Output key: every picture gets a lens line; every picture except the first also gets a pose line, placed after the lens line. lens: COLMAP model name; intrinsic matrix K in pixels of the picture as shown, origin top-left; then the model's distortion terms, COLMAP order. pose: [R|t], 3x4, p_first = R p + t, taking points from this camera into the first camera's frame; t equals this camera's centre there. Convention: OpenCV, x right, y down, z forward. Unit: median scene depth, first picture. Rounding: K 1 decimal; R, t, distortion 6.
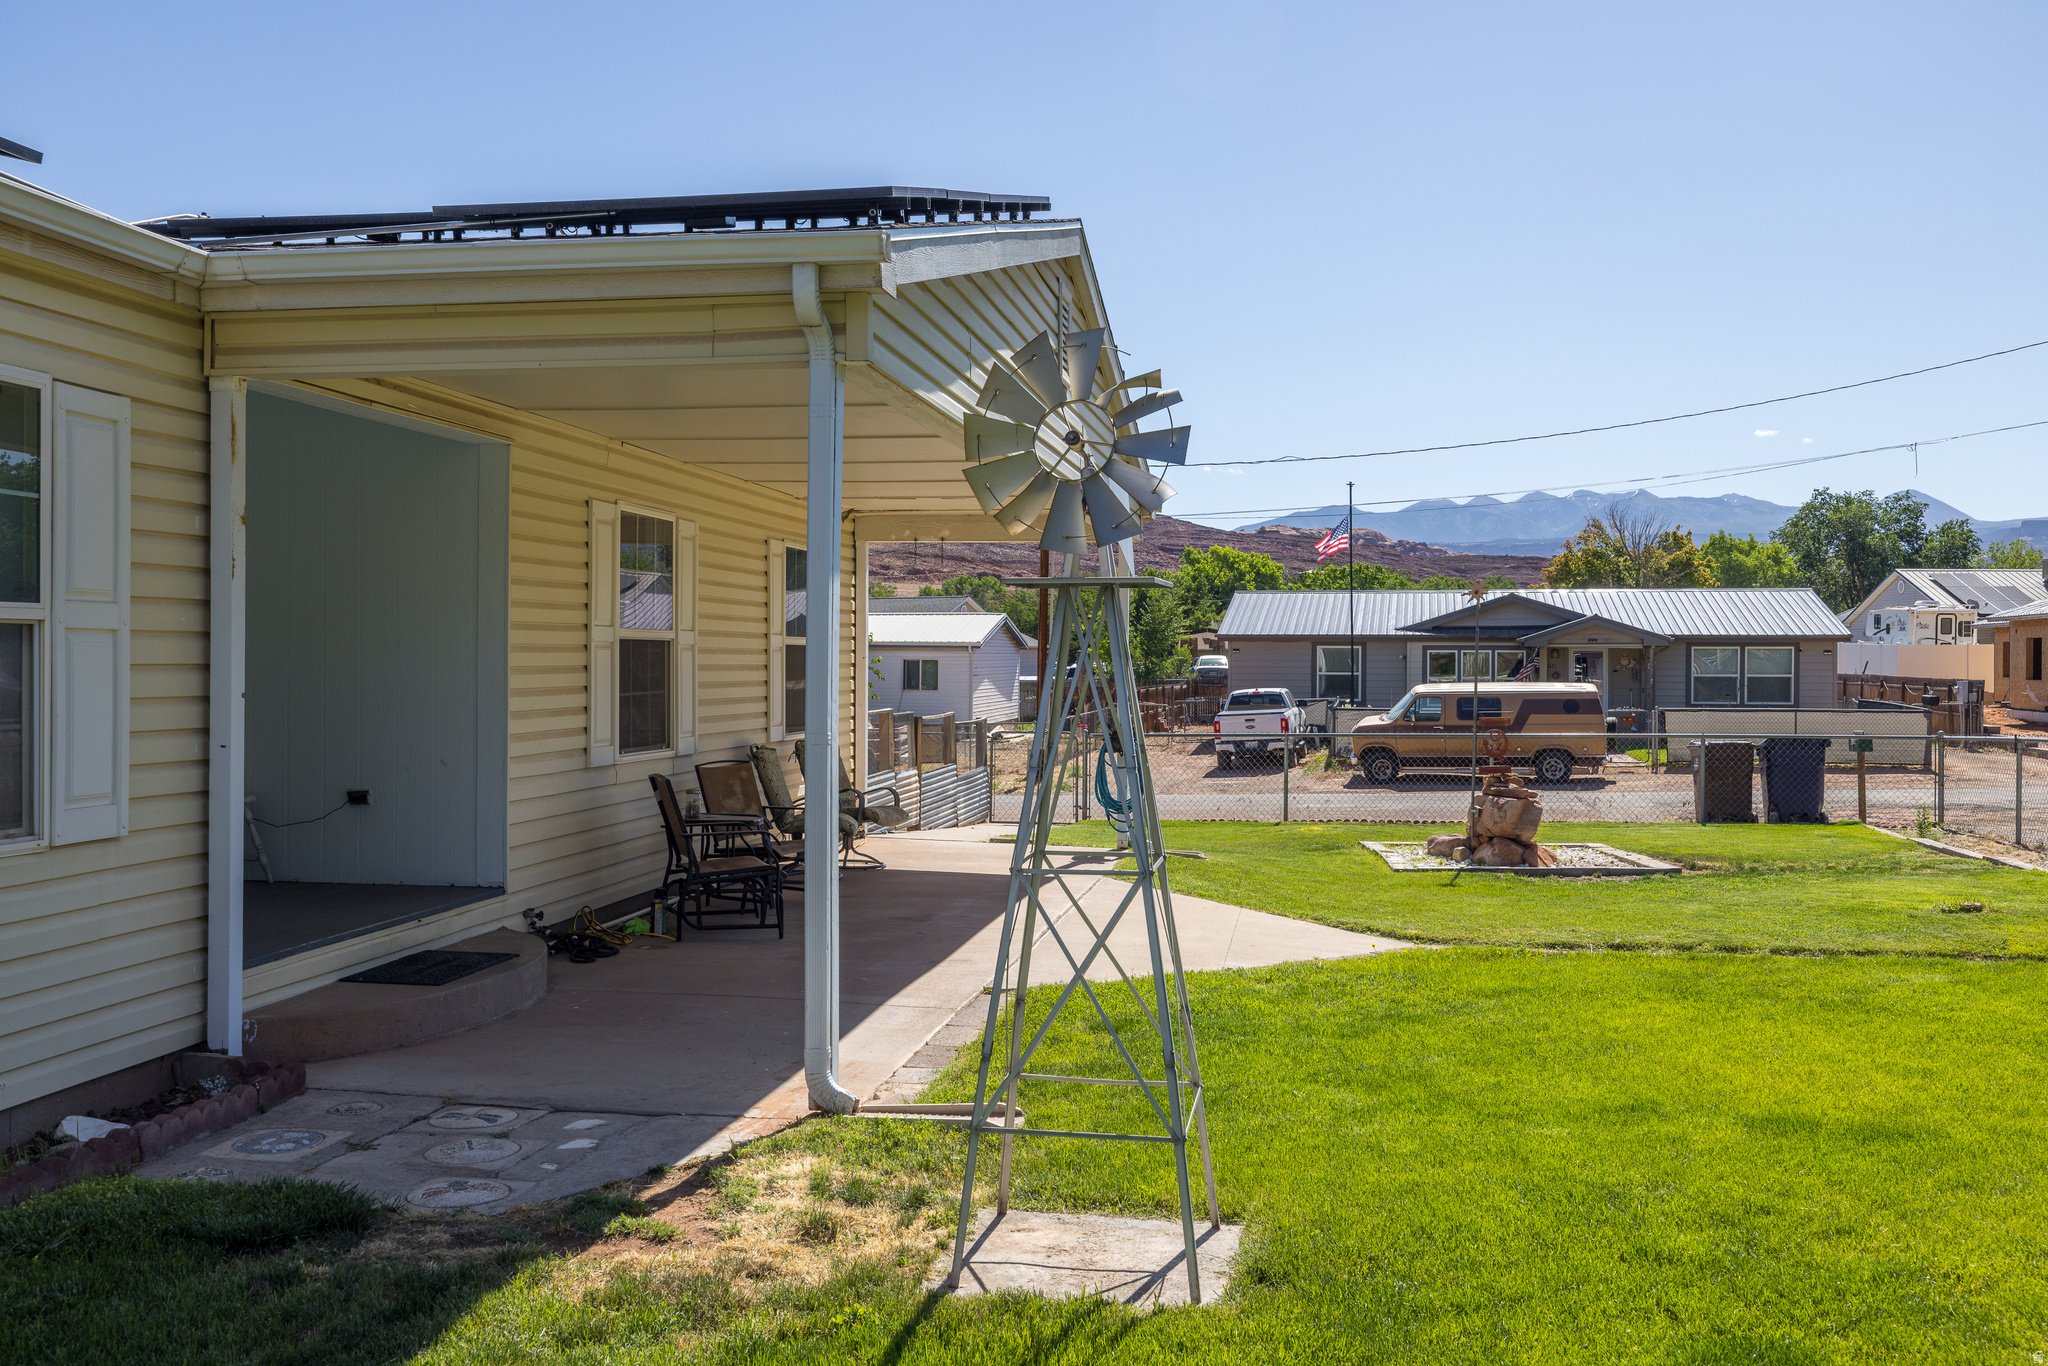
lens RADIAL K [[1836.1, 0, 1024.0], [0, 1836.1, 683.0], [0, 0, 1]] dist [0.016479, 0.002855]
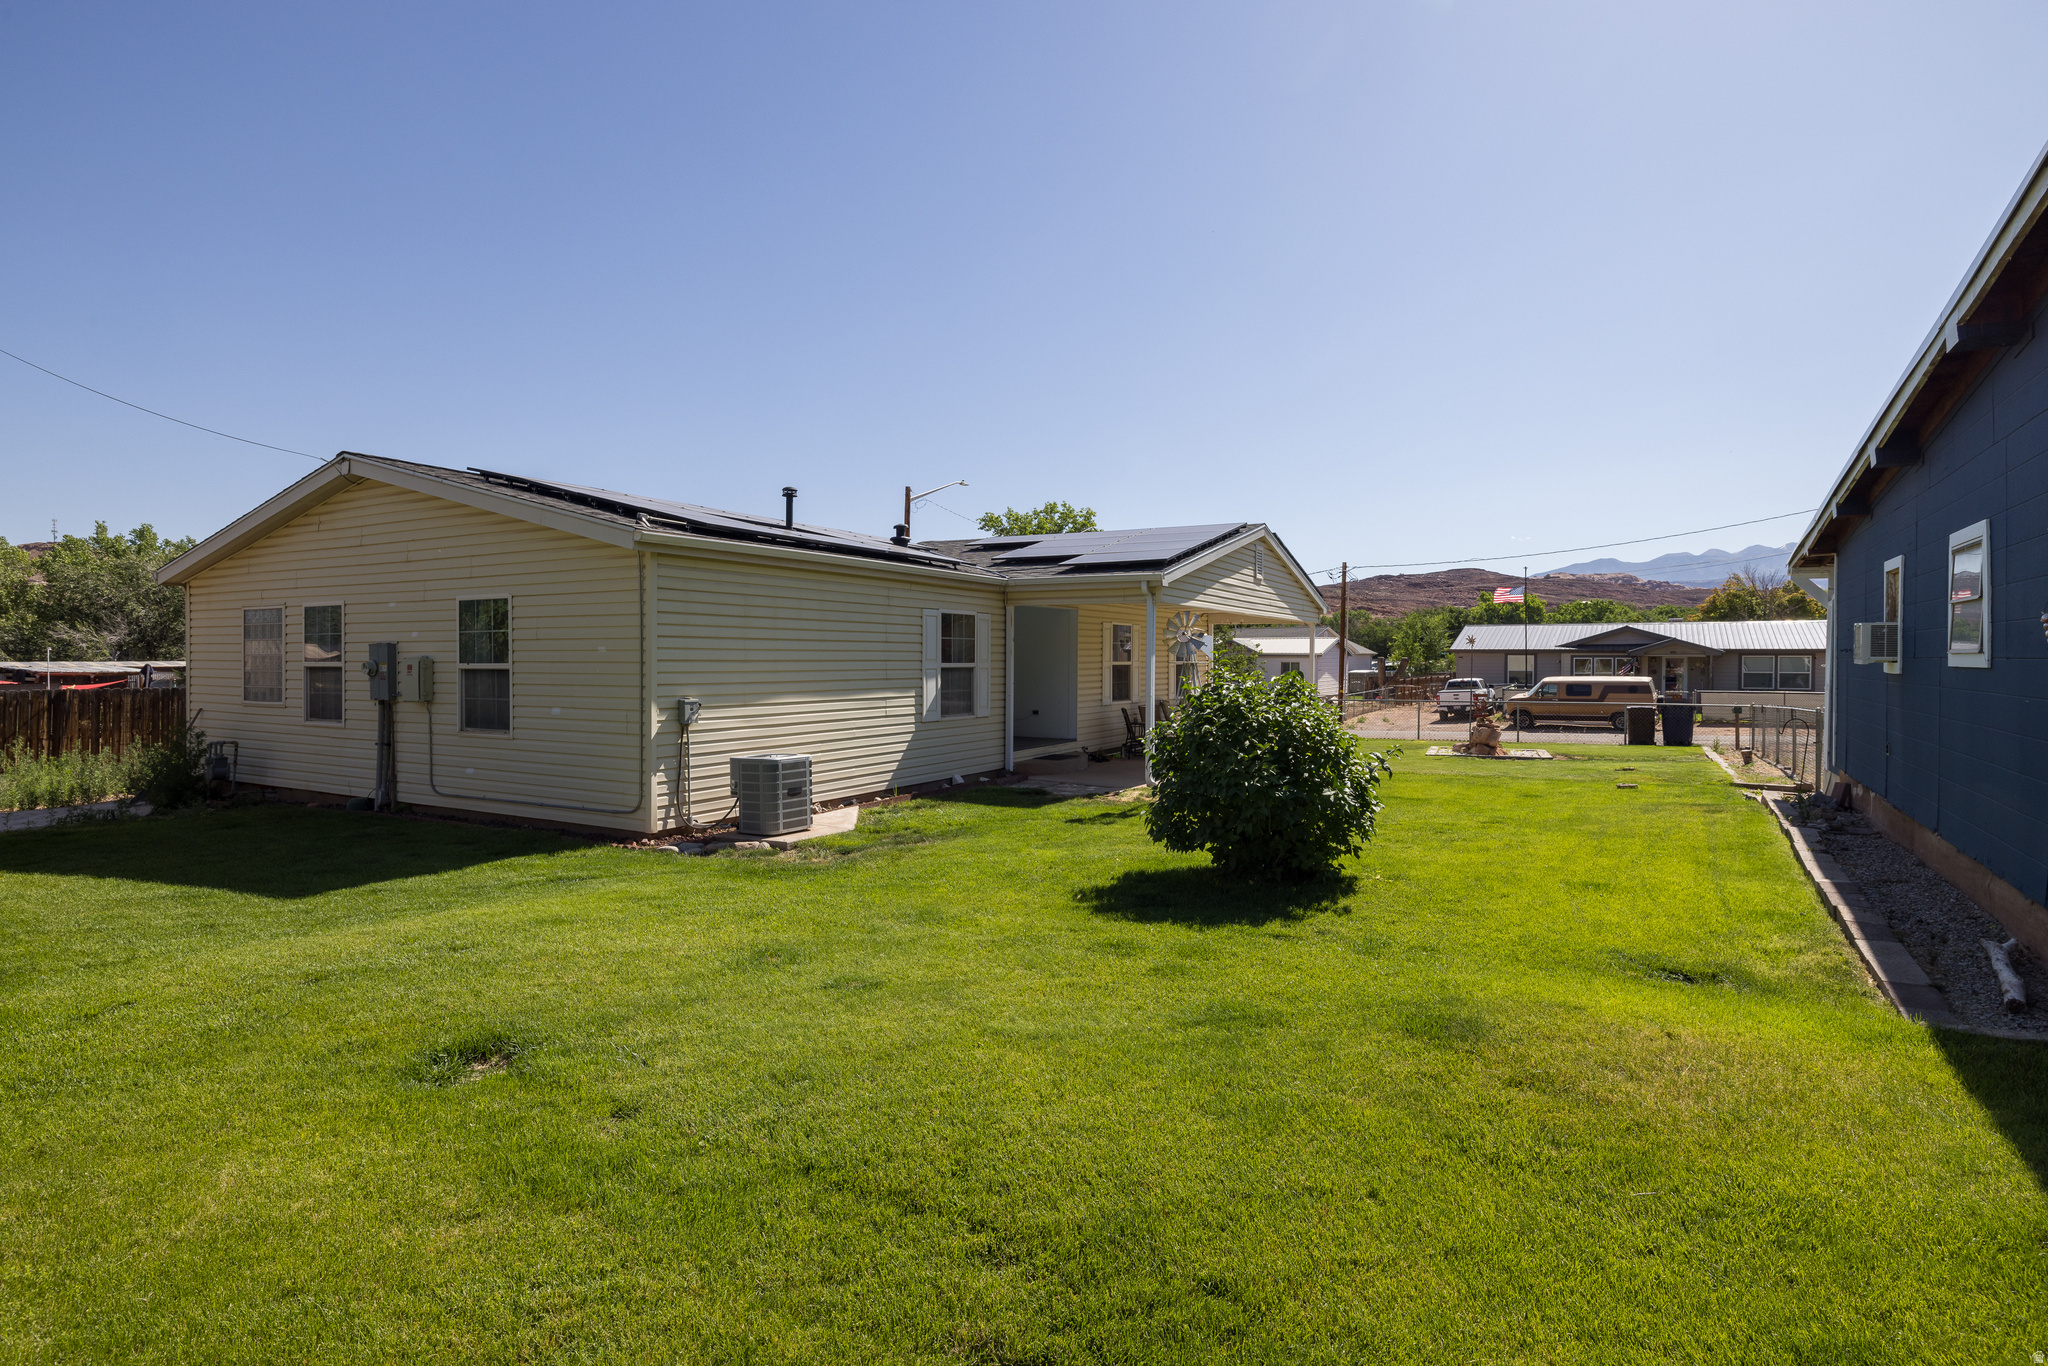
lens RADIAL K [[1055.5, 0, 1024.0], [0, 1055.5, 683.0], [0, 0, 1]] dist [0.000301, 0.000030]
pose [[0.943722, 0.007488, -0.330654, 0.067213], [-0.003776, 0.999922, 0.011866, -0.003991], [0.330717, -0.009950, 0.943678, -0.216583]]
